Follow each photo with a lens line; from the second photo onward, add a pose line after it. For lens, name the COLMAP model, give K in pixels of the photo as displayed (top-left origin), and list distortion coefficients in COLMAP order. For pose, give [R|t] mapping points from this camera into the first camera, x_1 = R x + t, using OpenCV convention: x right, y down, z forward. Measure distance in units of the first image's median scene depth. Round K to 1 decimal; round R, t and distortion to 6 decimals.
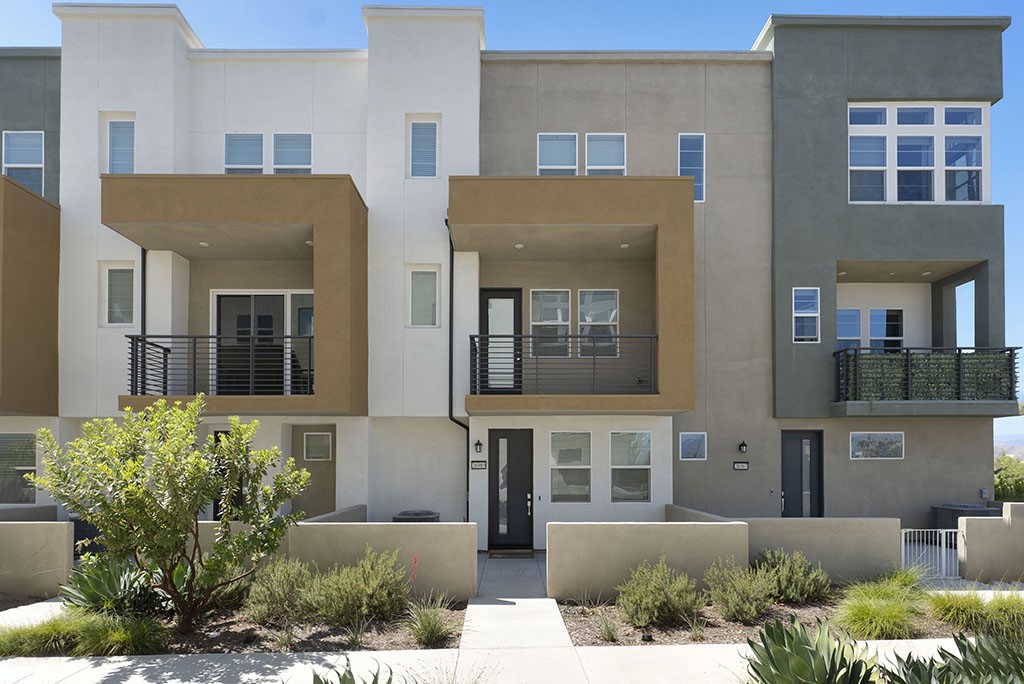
lens RADIAL K [[2635.8, 0, 497.2], [0, 2635.8, -25.6], [0, 0, 1]] dist [0.015286, -0.098410]
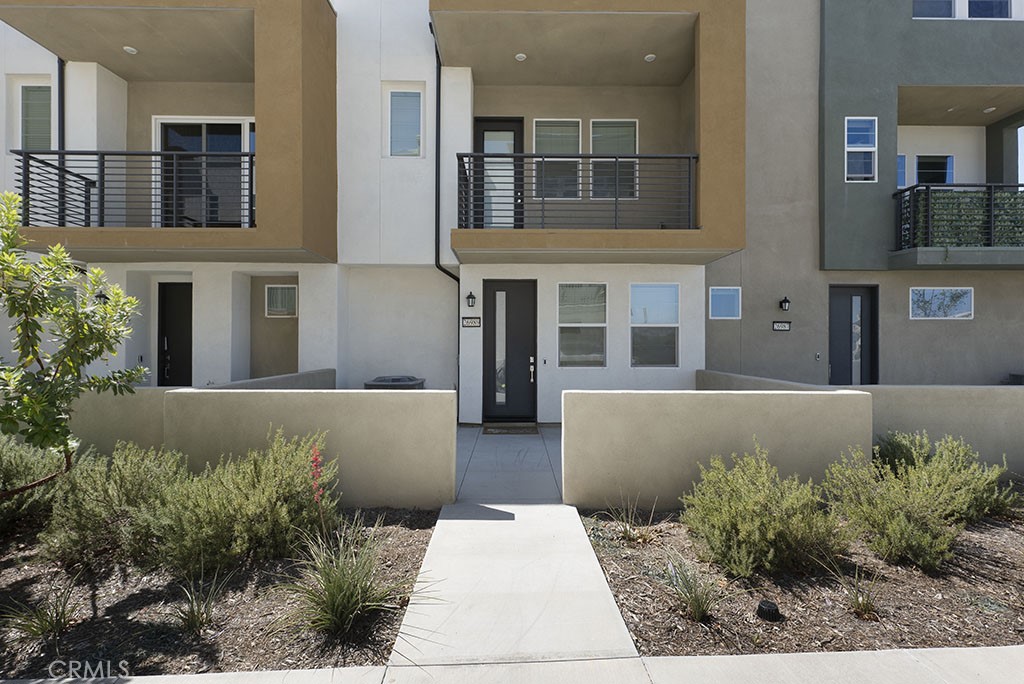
lens RADIAL K [[470.7, 0, 515.5], [0, 470.7, 343.7], [0, 0, 1]] dist [0.002310, -0.000223]
pose [[0.999981, 0.004043, 0.004551, 0.006232], [-0.004492, 0.994627, 0.103421, 0.177489], [-0.004109, -0.103440, 0.994627, 0.852542]]
